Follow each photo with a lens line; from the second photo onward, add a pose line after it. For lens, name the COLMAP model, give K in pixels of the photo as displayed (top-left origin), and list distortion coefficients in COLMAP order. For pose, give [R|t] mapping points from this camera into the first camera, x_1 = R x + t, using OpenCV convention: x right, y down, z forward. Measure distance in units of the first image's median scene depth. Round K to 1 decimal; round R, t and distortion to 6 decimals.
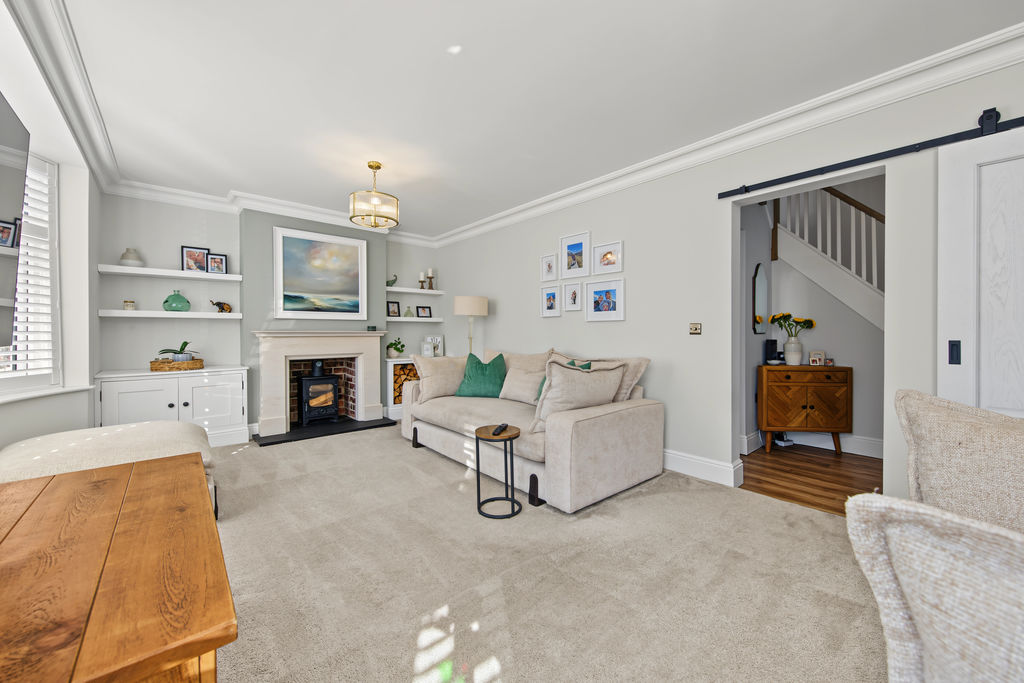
lens RADIAL K [[396.7, 0, 514.9], [0, 396.7, 337.0], [0, 0, 1]] dist [0.000567, 0.000049]
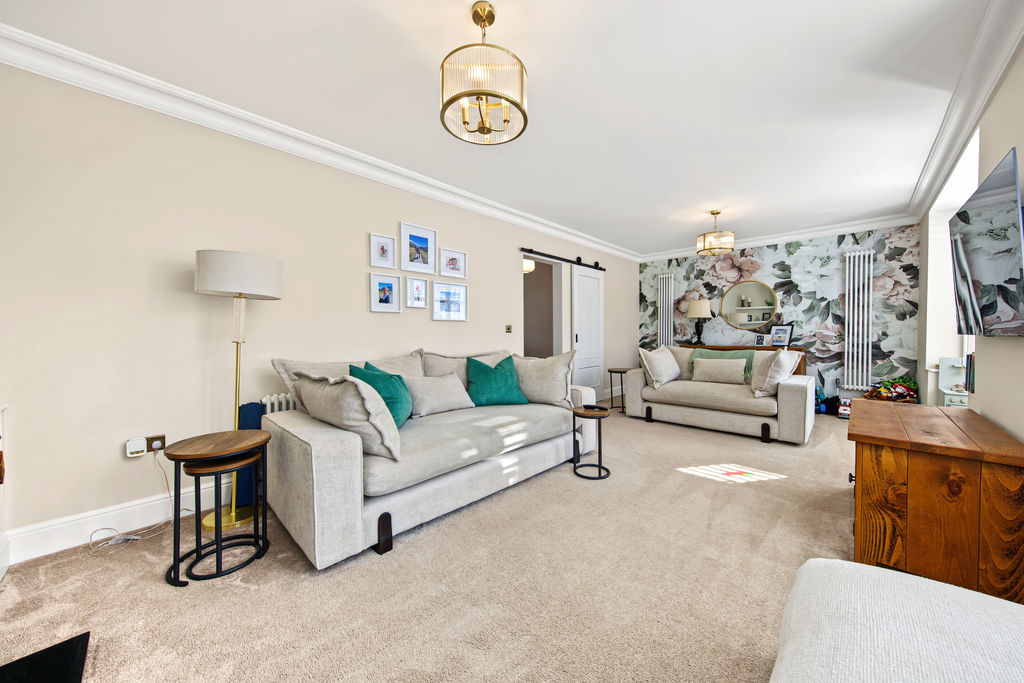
lens RADIAL K [[353.0, 0, 519.3], [0, 353.0, 341.0], [0, 0, 1]] dist [0.000482, -0.000005]
pose [[-0.094711, -0.034203, 0.994917, -0.709989], [0.004109, 0.999388, 0.034748, -0.015937], [-0.995496, 0.007379, -0.094512, 0.843541]]
